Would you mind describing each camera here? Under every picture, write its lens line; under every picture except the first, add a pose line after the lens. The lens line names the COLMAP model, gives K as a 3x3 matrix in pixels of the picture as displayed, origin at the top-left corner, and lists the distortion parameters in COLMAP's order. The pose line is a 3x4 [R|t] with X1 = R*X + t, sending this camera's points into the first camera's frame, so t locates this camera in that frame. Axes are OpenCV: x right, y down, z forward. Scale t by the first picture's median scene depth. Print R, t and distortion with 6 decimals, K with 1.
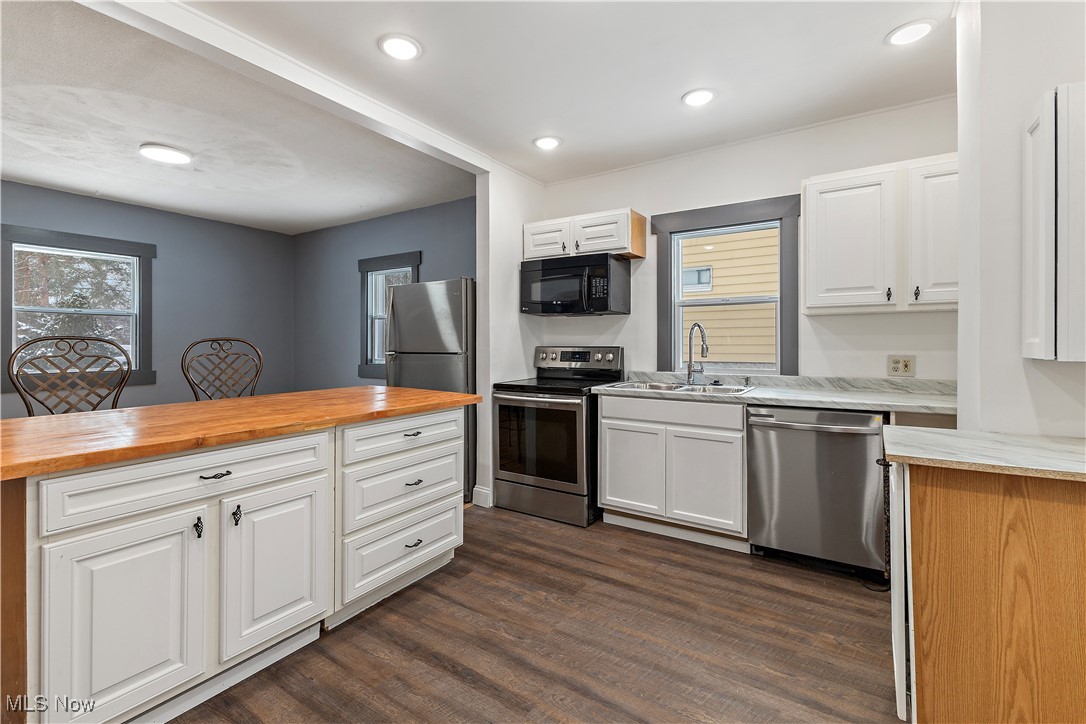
lens RADIAL K [[479.8, 0, 540.7], [0, 479.8, 333.1], [0, 0, 1]] dist [0.004290, 0.000341]
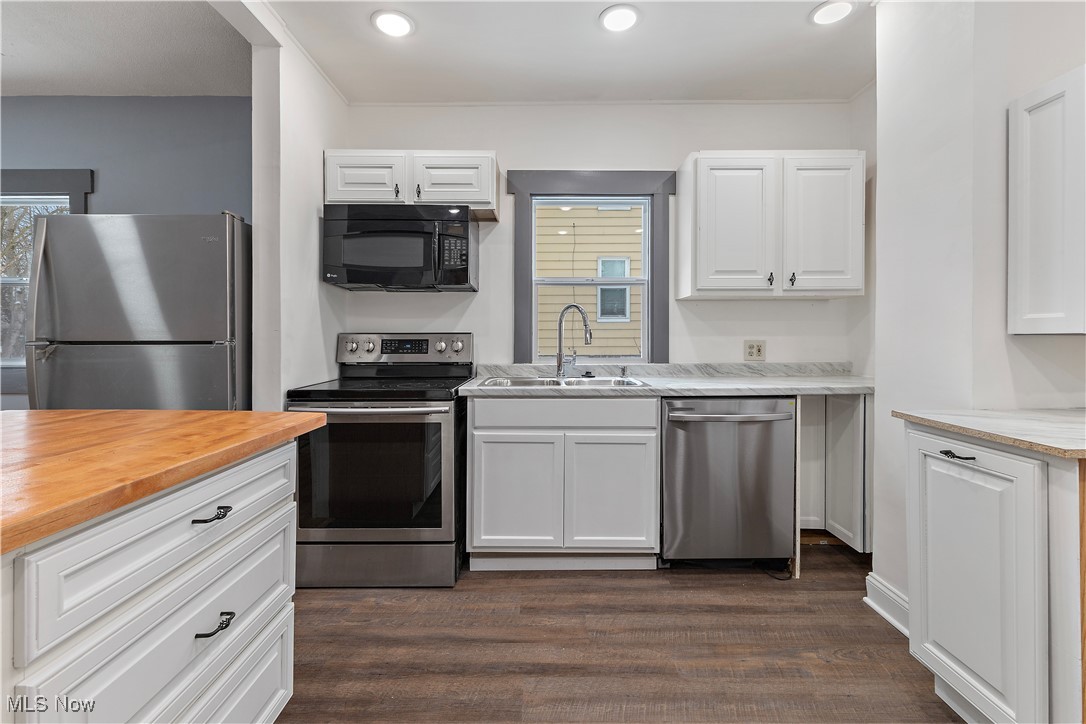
lens RADIAL K [[479.8, 0, 540.7], [0, 479.8, 333.1], [0, 0, 1]] dist [0.004290, 0.000341]
pose [[0.835036, 0.007468, 0.550145, -0.188635], [-0.012222, 0.999913, 0.004977, 0.027167], [-0.550059, -0.010880, 0.835055, 0.341587]]
